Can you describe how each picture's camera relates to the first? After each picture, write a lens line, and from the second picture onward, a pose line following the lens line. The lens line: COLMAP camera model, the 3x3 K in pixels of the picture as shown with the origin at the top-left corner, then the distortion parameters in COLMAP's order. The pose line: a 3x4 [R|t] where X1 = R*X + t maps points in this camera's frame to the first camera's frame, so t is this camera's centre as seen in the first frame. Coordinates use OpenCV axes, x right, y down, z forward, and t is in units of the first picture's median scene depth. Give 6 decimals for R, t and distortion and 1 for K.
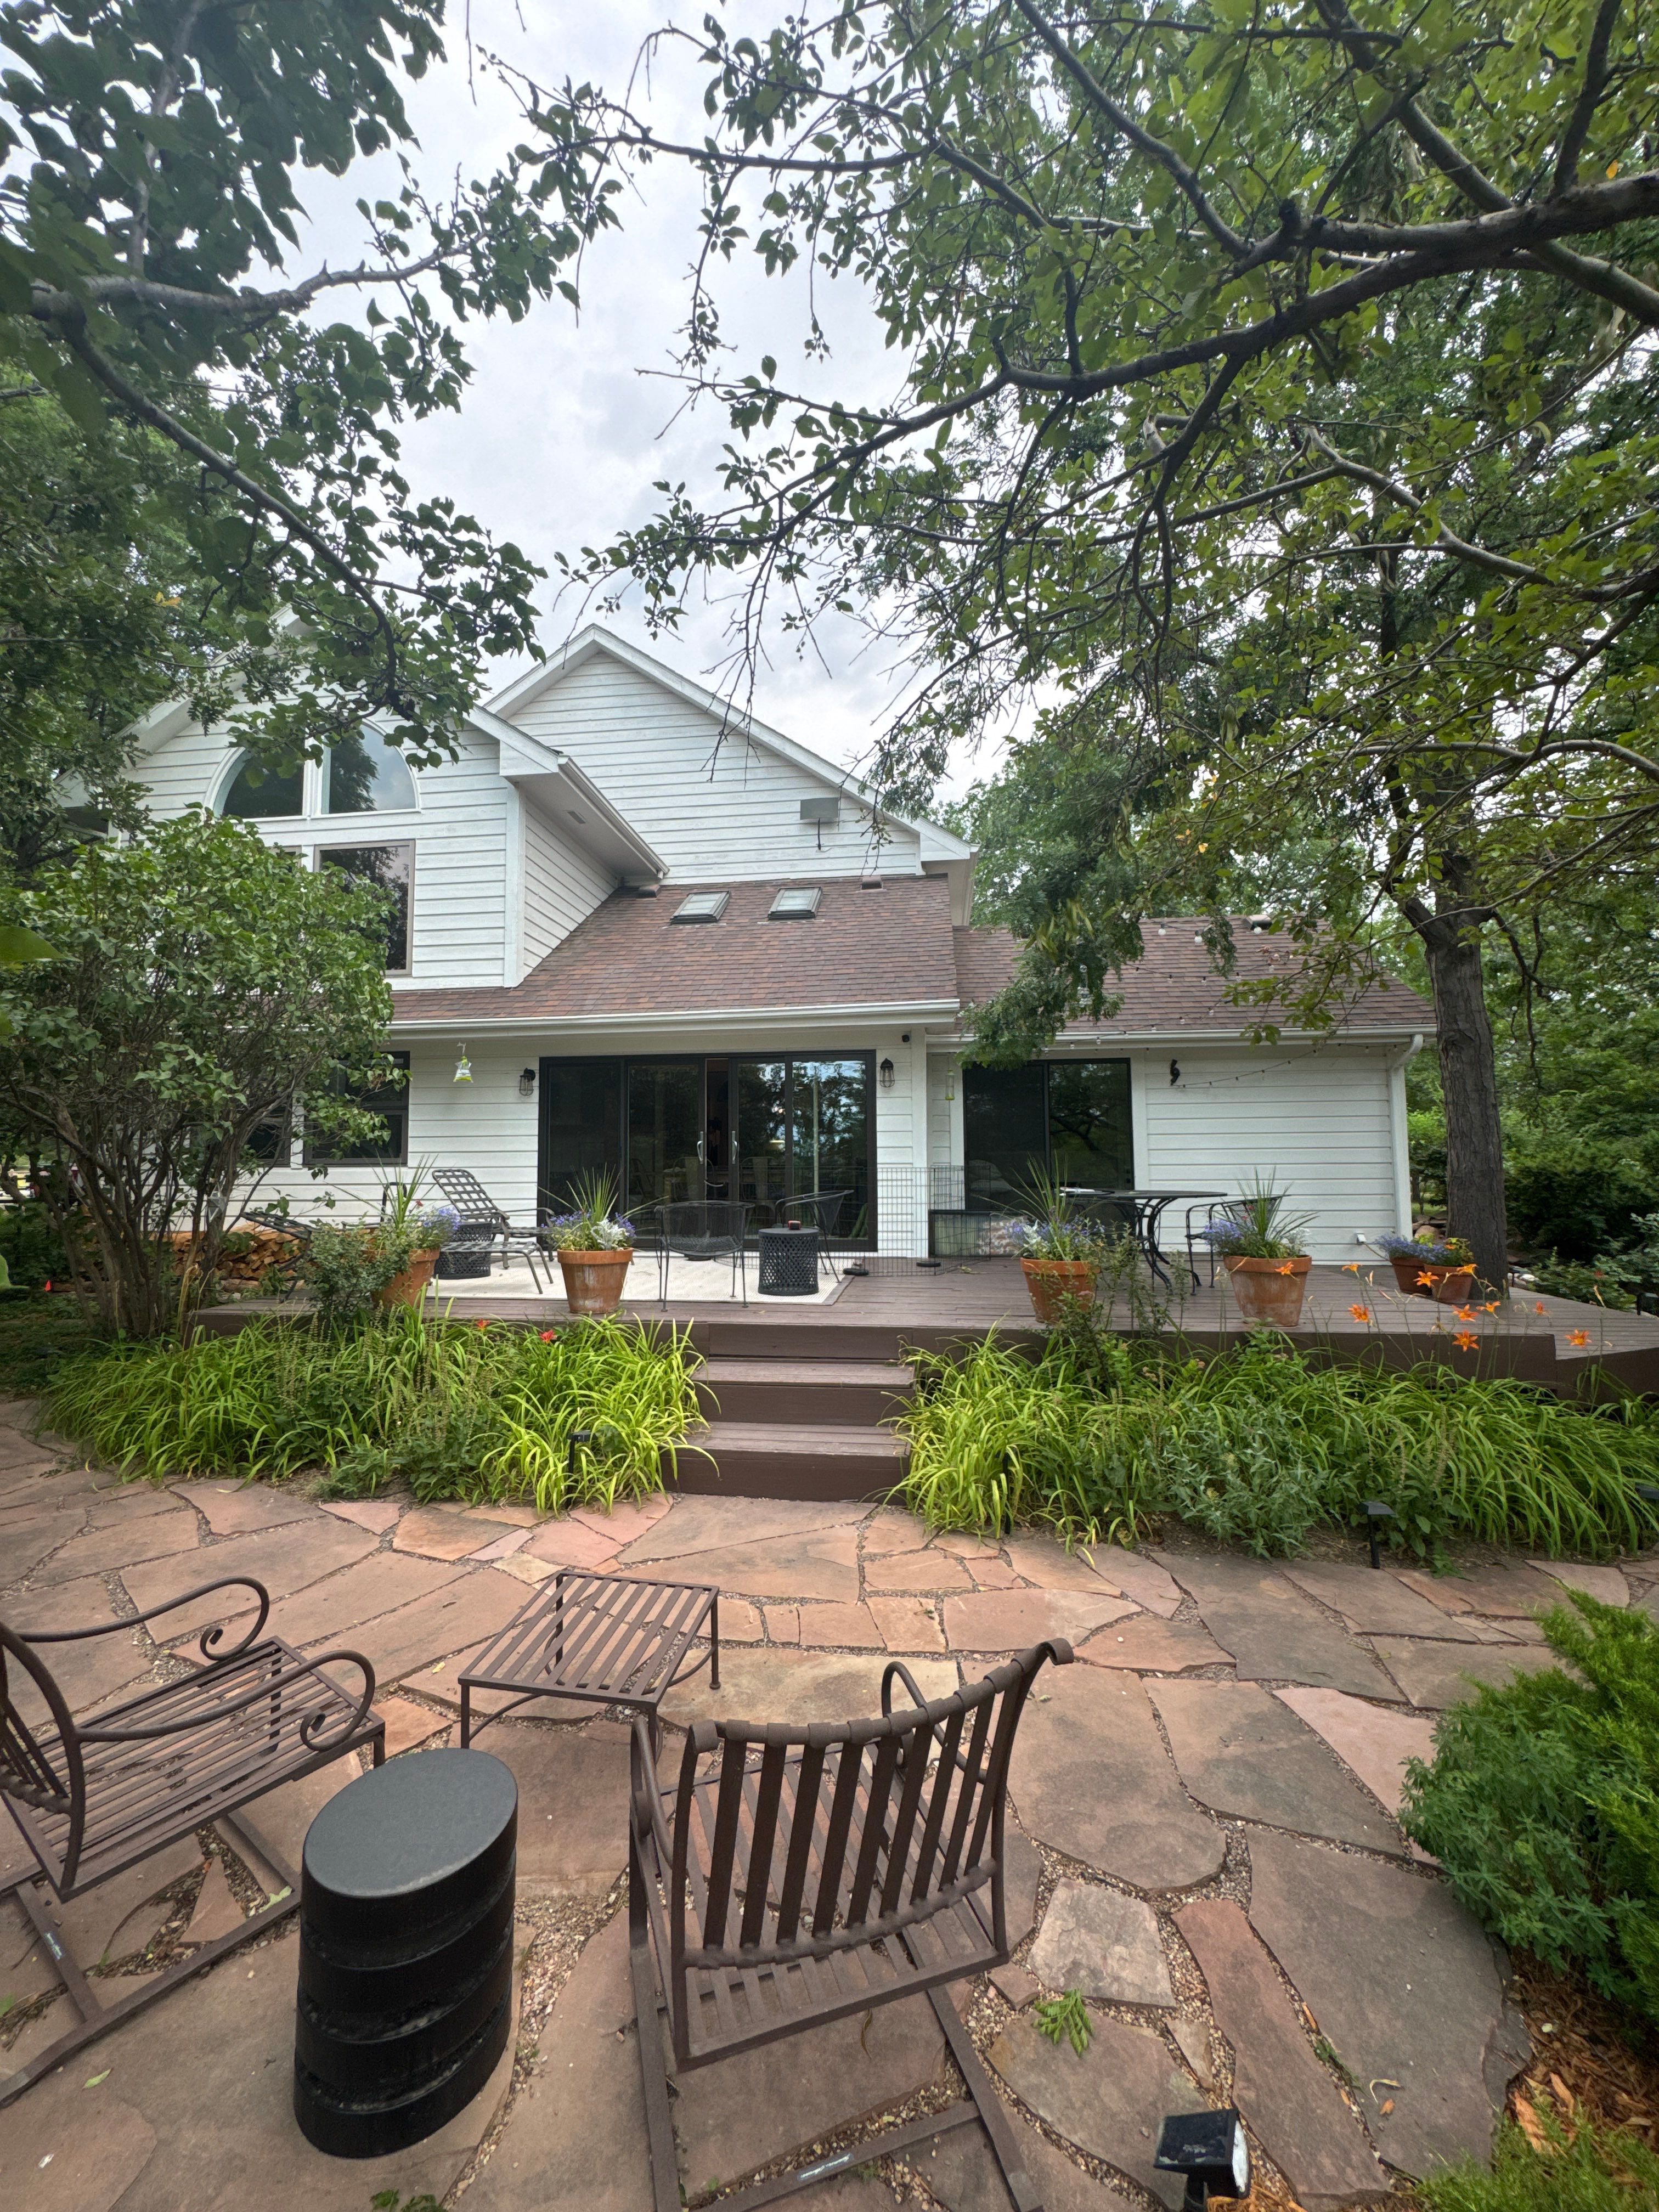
lens RADIAL K [[892.2, 0, 835.9], [0, 892.2, 1102.6], [0, 0, 1]] dist [-0.000147, 0.000105]
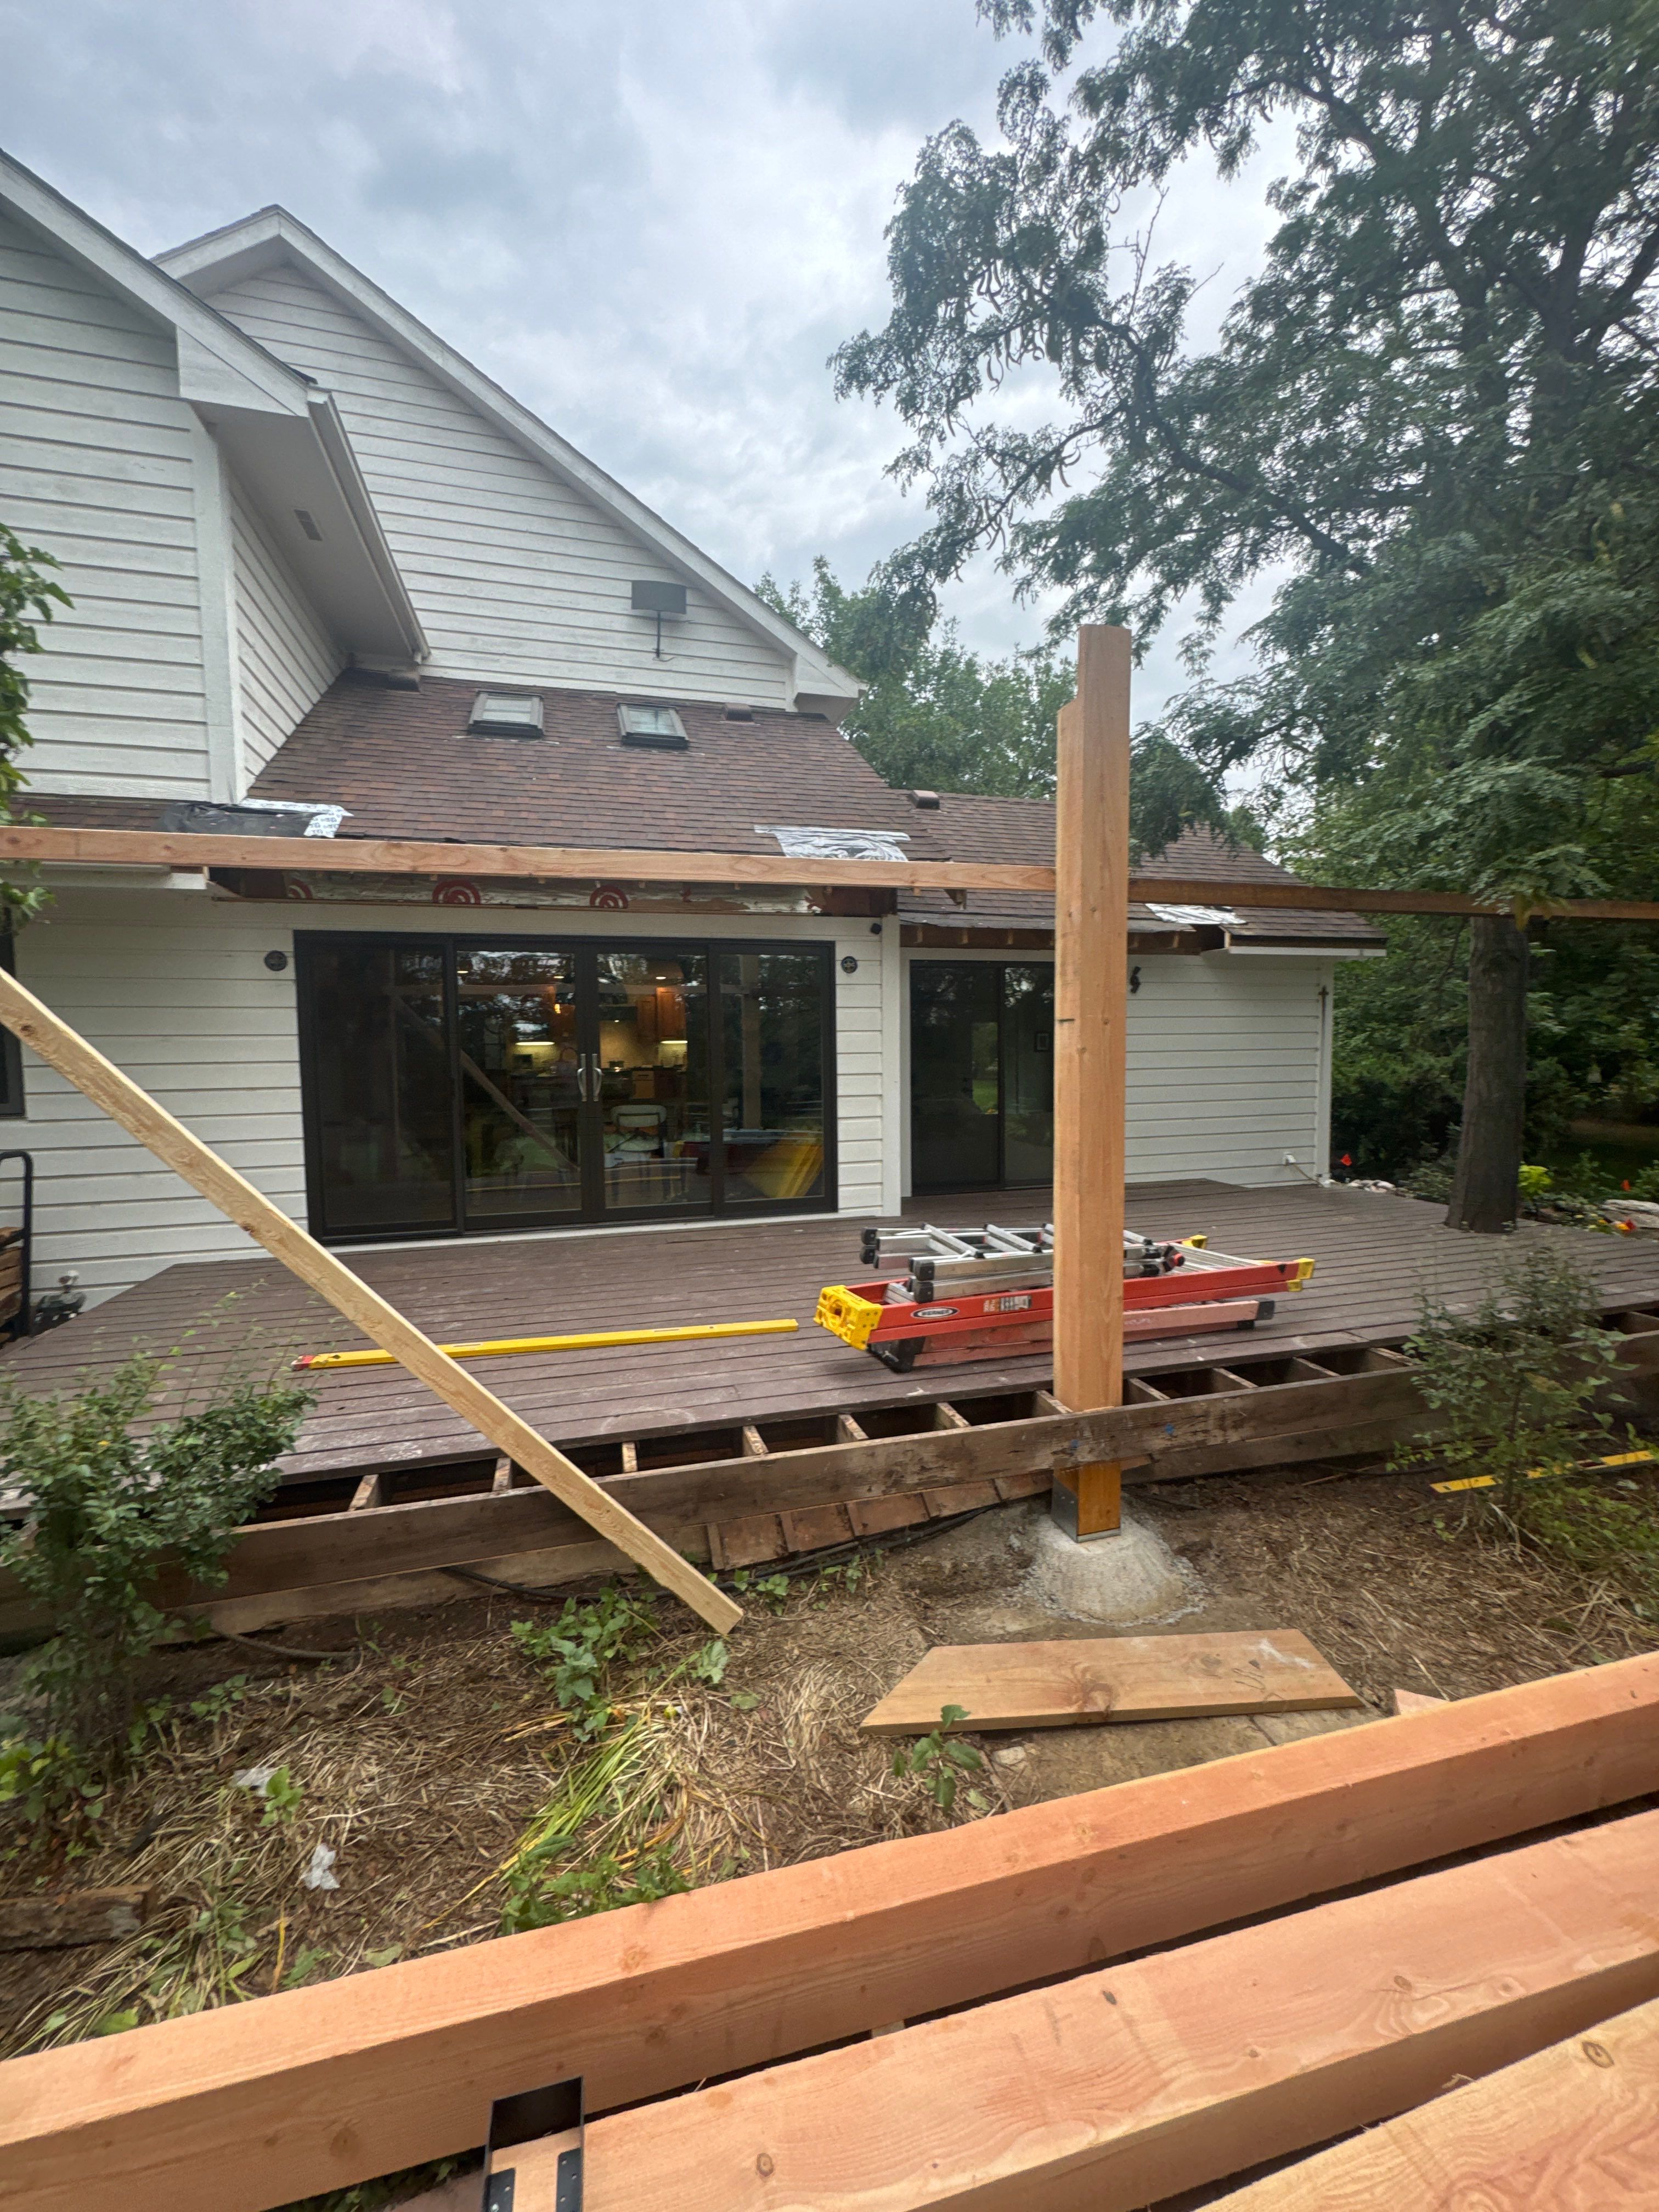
lens RADIAL K [[892.2, 0, 831.4], [0, 892.2, 1106.3], [0, 0, 1]] dist [-0.000147, 0.000105]
pose [[0.924022, -0.030313, 0.381135, -0.227503], [-0.018130, 0.992257, 0.122873, -0.013903], [-0.381908, -0.120448, 0.916318, 0.297600]]
